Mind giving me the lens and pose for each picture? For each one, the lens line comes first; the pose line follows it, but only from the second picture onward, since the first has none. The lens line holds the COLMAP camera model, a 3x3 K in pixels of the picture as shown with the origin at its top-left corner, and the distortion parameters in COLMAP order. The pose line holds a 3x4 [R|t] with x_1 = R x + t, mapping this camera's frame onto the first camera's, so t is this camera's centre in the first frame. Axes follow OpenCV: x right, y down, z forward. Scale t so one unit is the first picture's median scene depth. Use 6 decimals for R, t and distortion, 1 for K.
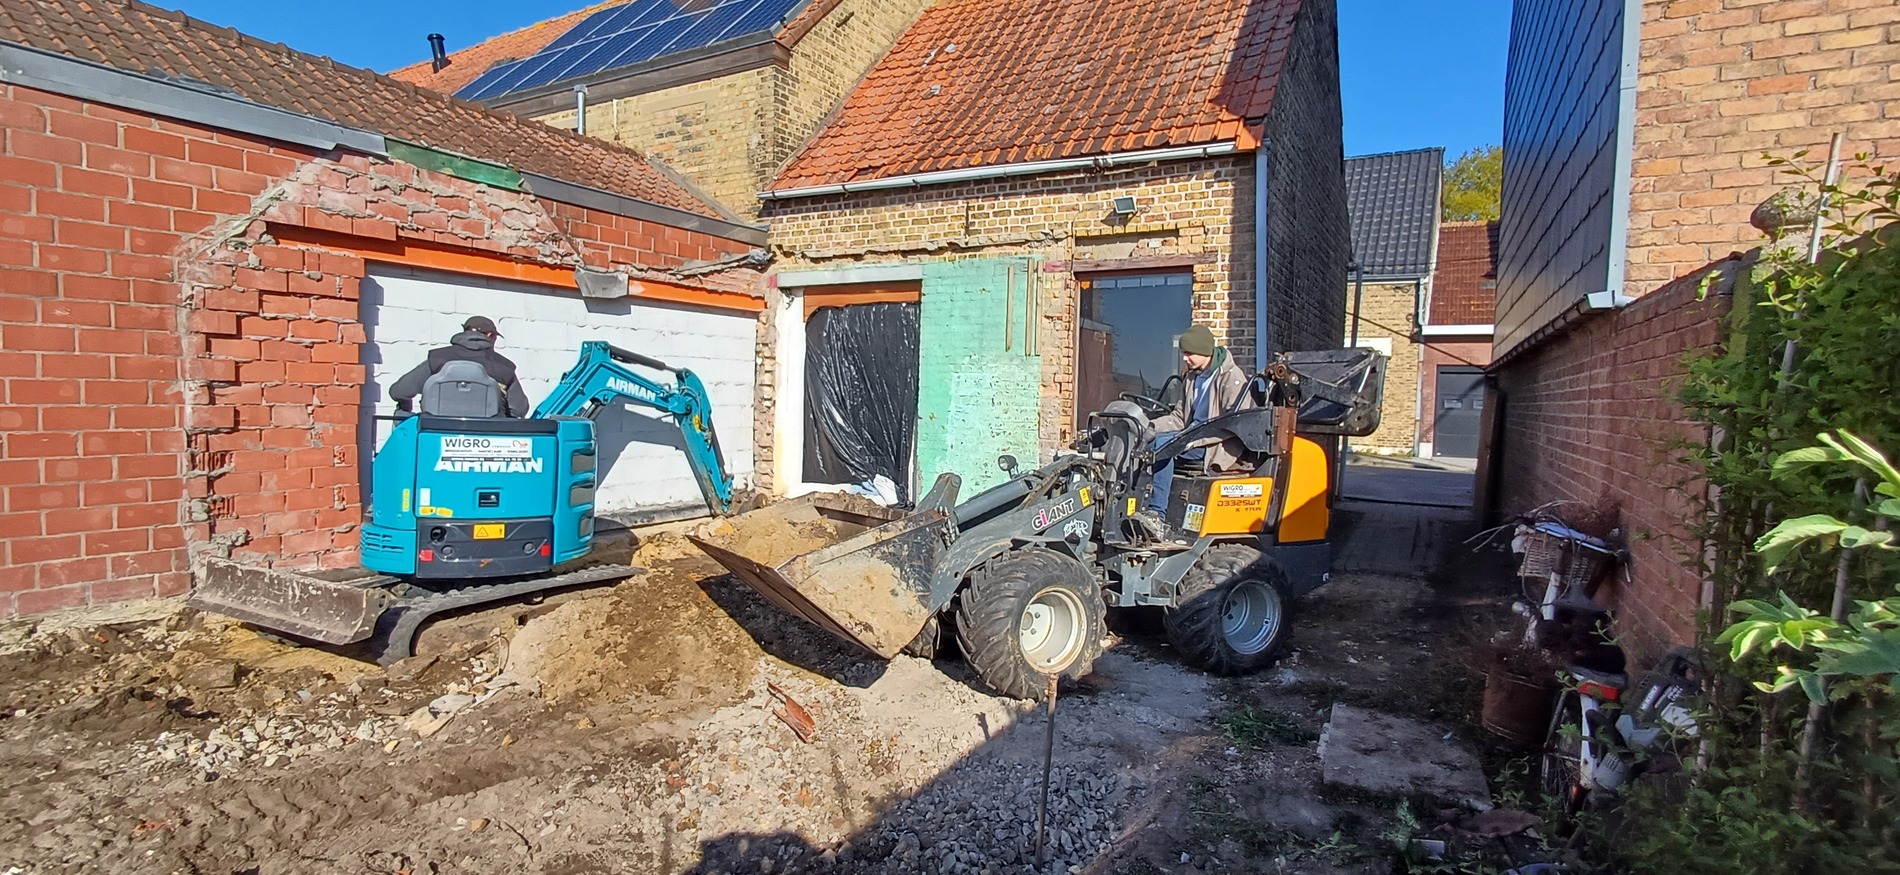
lens RADIAL K [[880.5, 0, 933.4], [0, 880.5, 445.7], [0, 0, 1]] dist [0.002606, 0.001935]
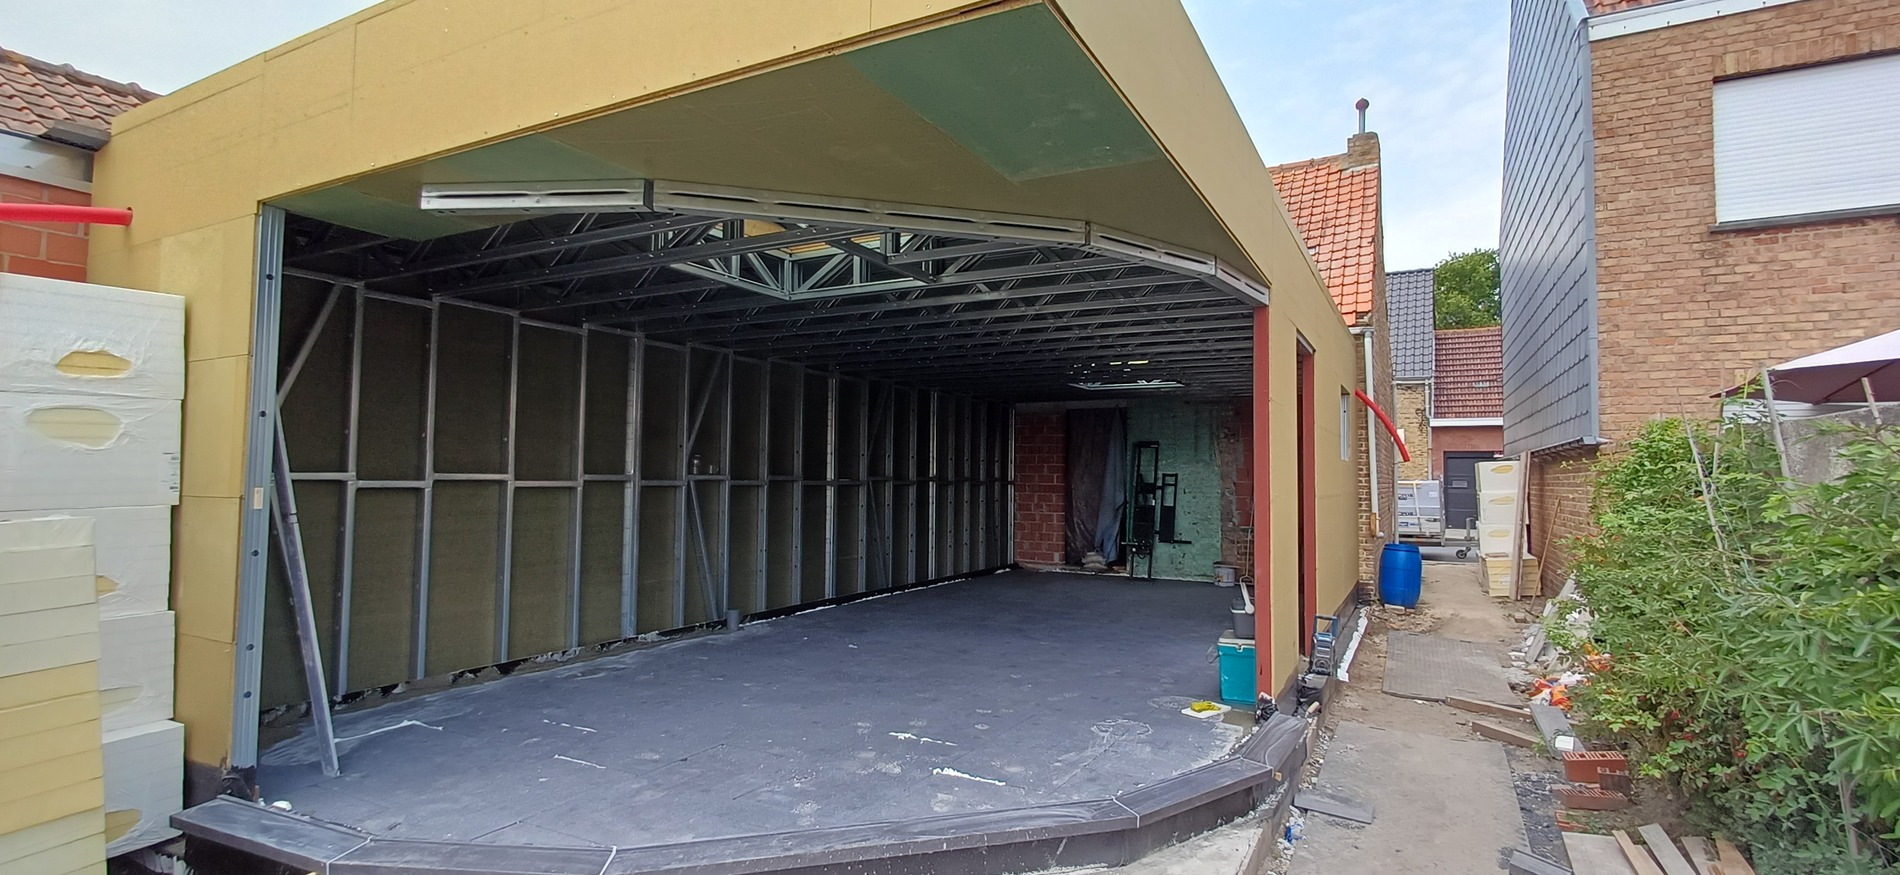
lens RADIAL K [[880.5, 0, 950.3], [0, 880.5, 442.3], [0, 0, 1]] dist [0.002606, 0.001935]
pose [[0.999362, -0.009548, 0.034417, -0.815900], [0.012816, 0.995296, -0.096028, 0.017916], [-0.033338, 0.096408, 0.994783, -1.010597]]
